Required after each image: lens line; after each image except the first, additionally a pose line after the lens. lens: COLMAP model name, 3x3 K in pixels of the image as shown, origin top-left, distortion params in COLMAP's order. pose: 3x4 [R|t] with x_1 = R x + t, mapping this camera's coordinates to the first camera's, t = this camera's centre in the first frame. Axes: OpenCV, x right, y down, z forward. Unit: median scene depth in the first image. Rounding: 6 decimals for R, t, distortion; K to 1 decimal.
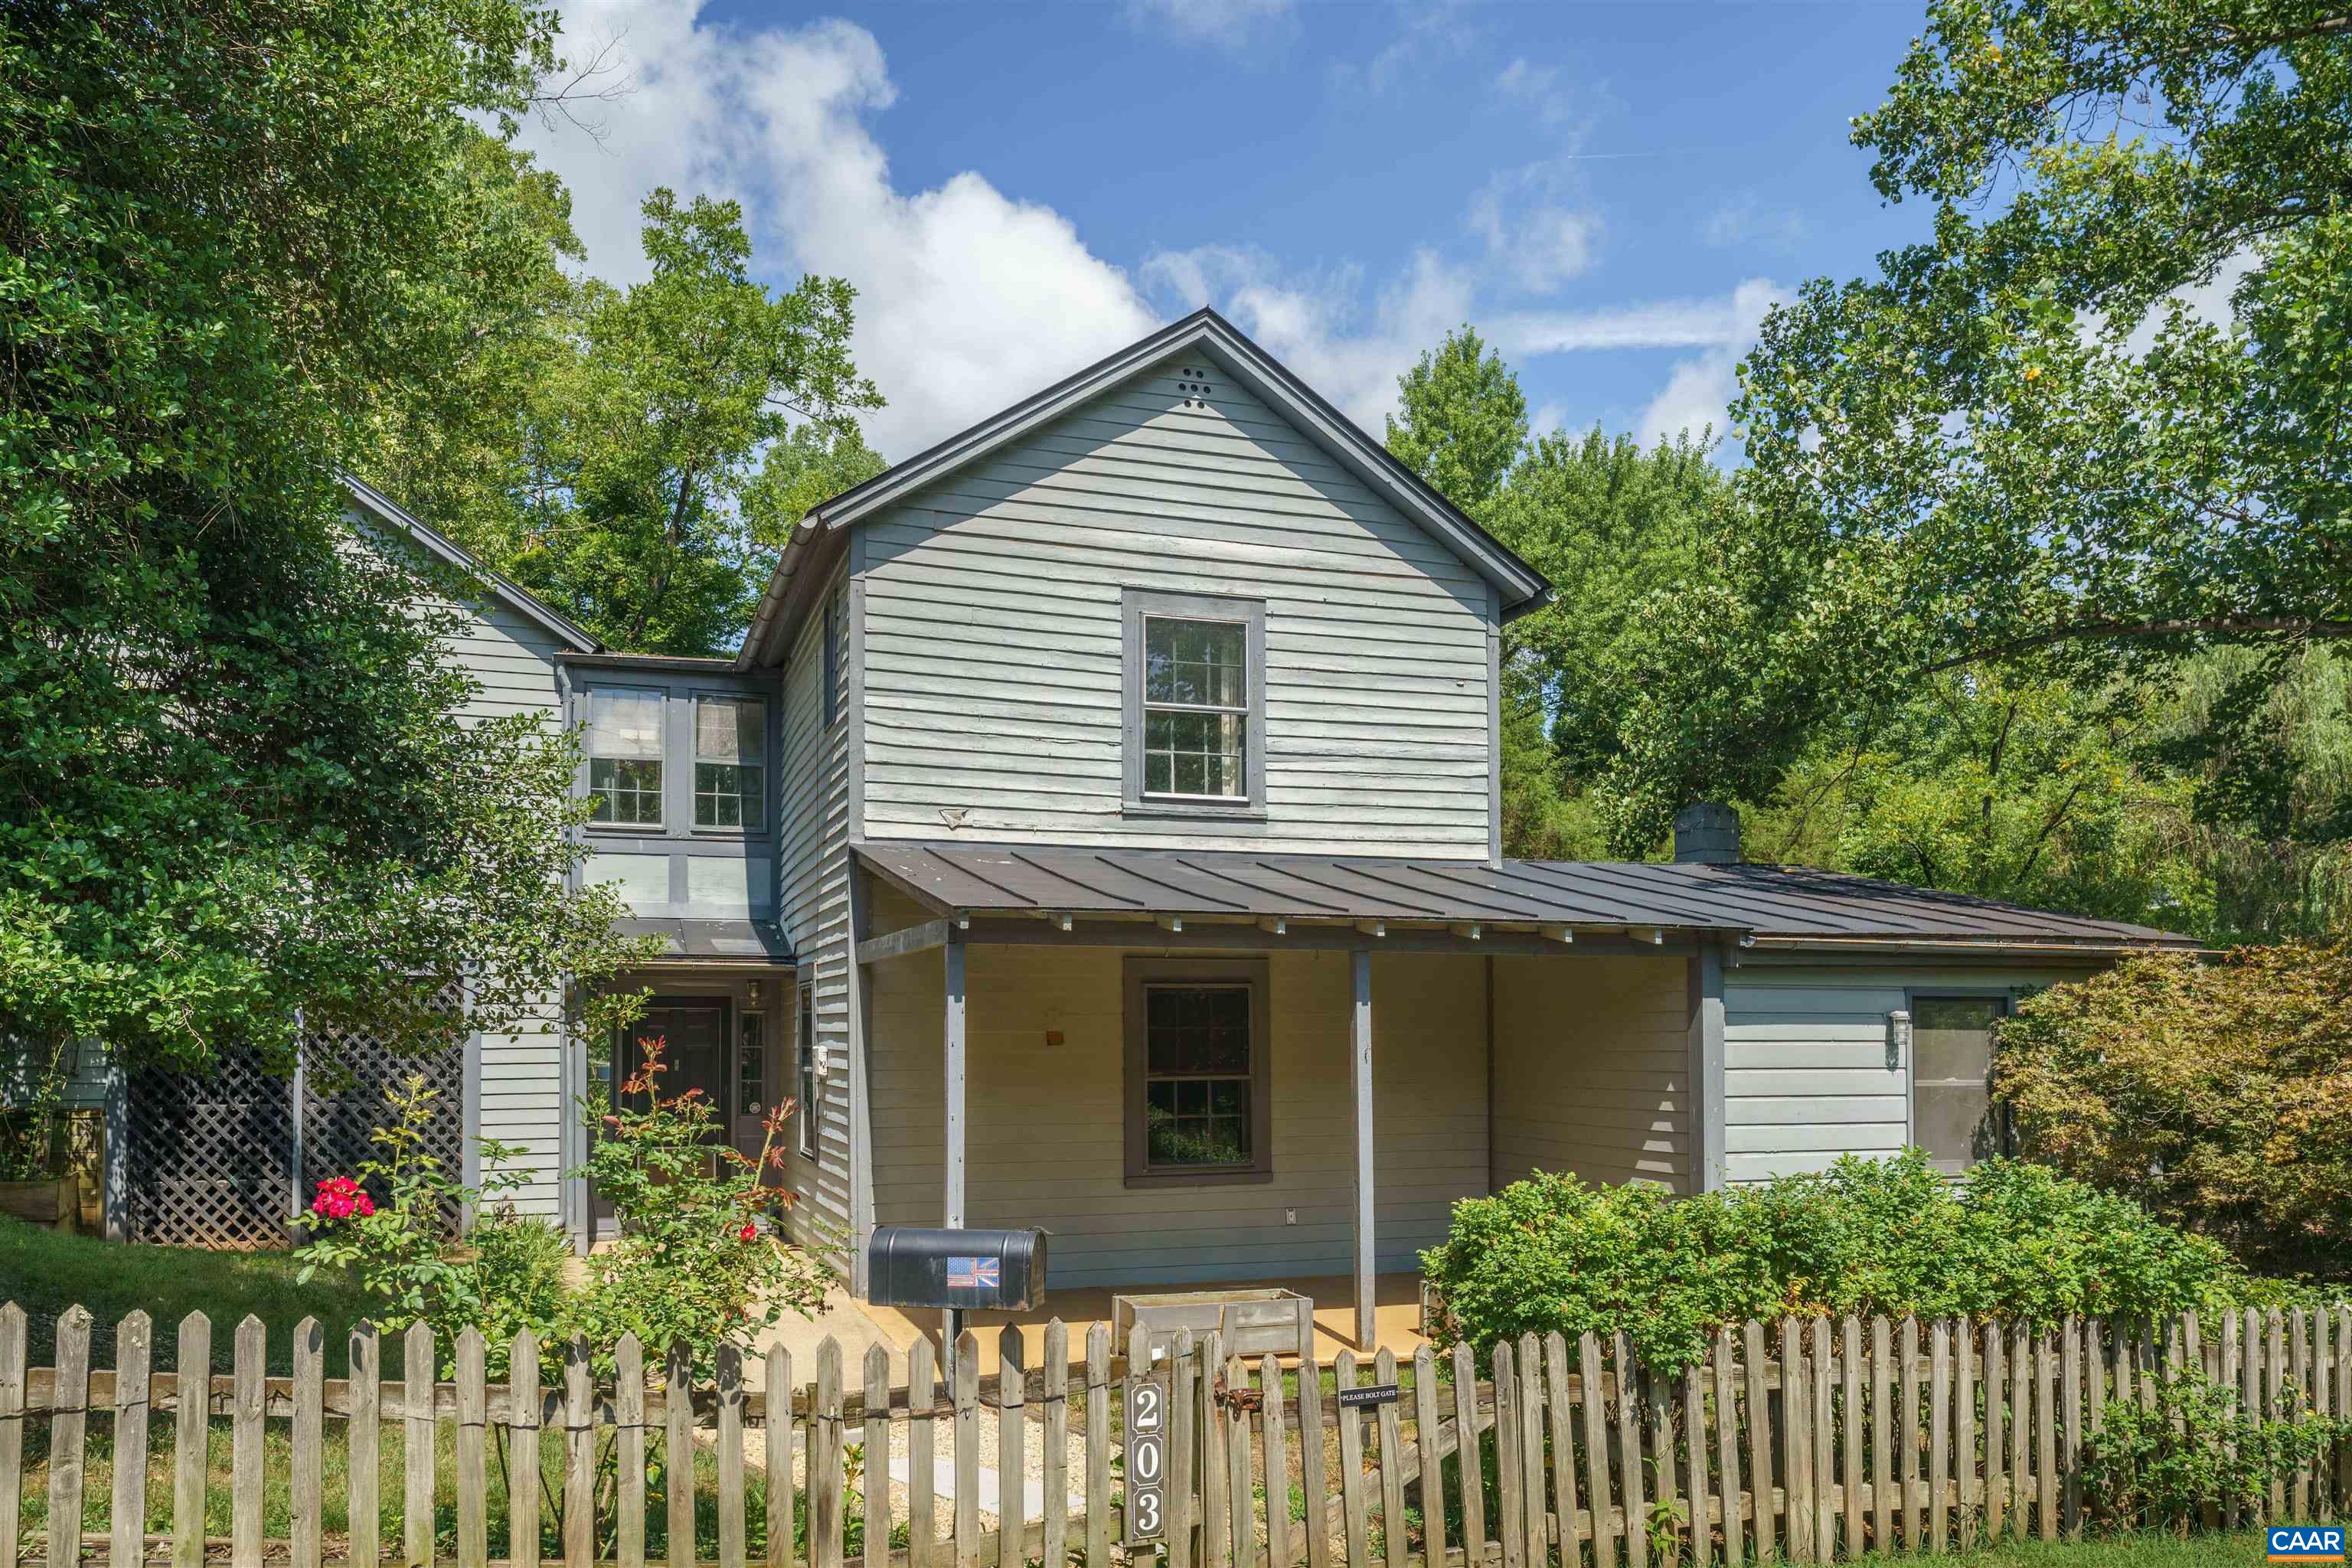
lens RADIAL K [[1724.7, 0, 1172.6], [0, 1724.7, 997.3], [0, 0, 1]] dist [0.004356, 0.003197]
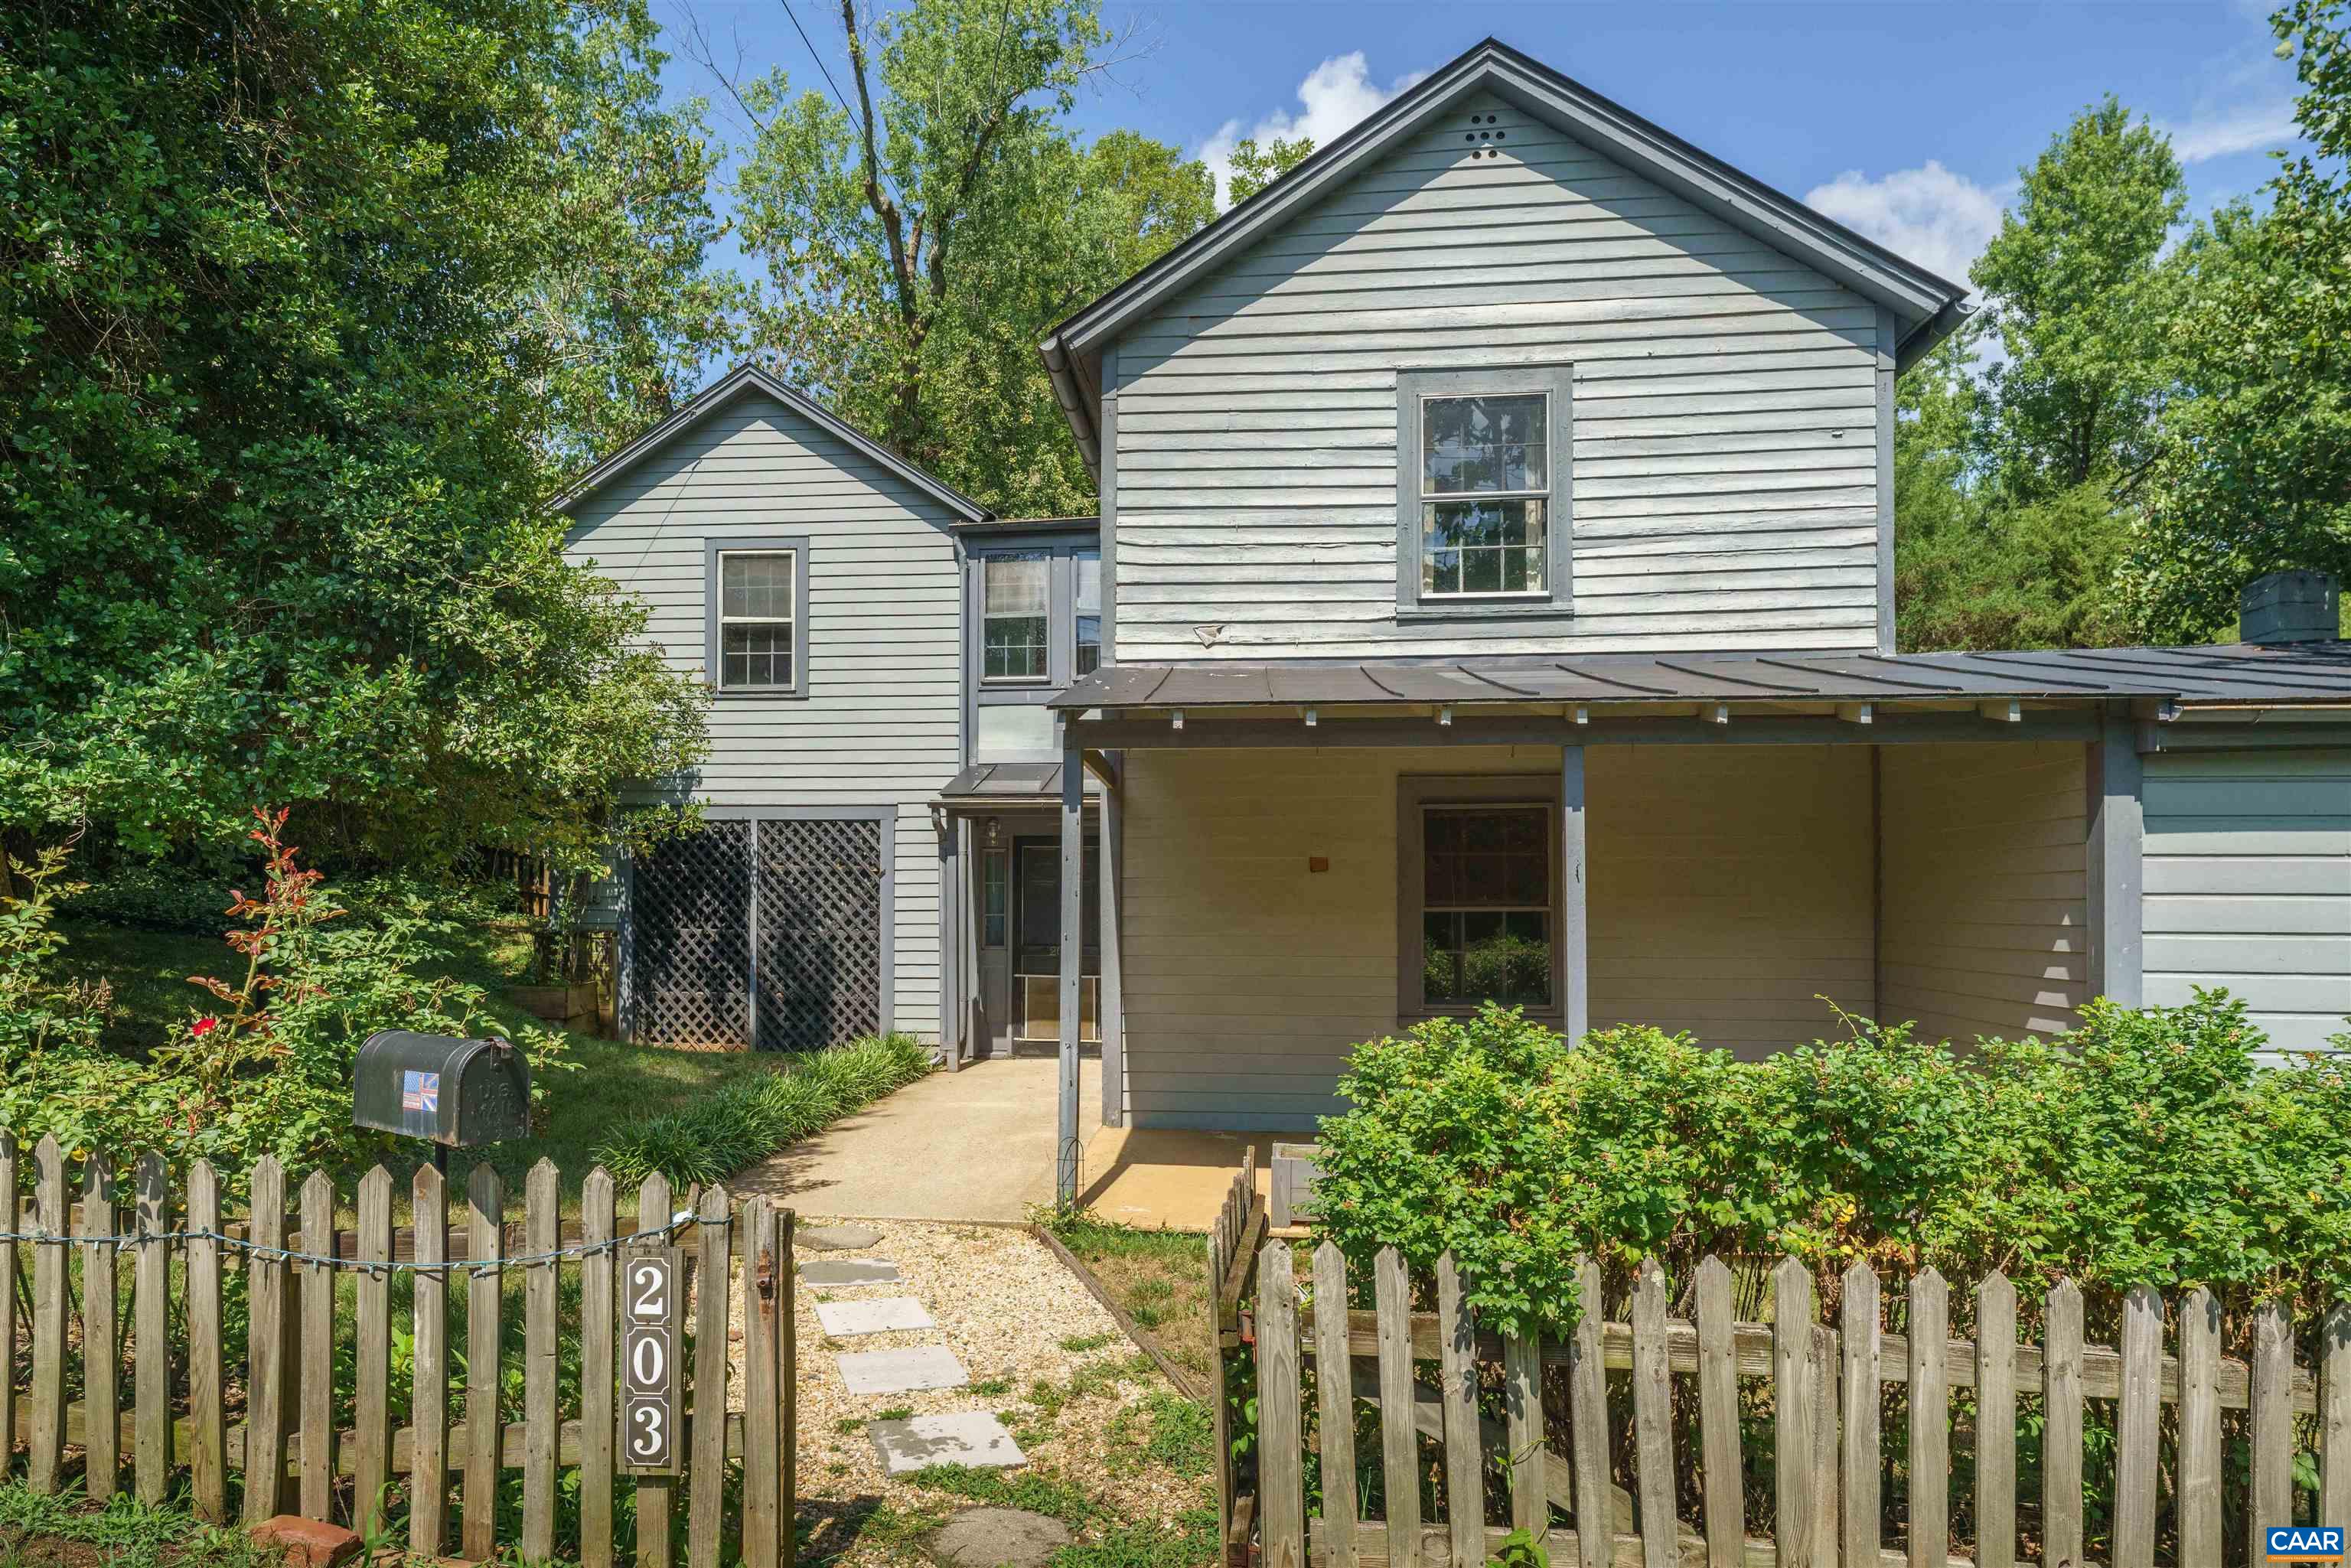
lens RADIAL K [[1495.2, 0, 1120.8], [0, 1495.2, 891.4], [0, 0, 1]] dist [0.002668, 0.002054]
pose [[0.894983, 0.000293, -0.446100, 0.187352], [0.006759, 0.999876, 0.014216, 0.024721], [0.446049, -0.015738, 0.894870, 0.215567]]
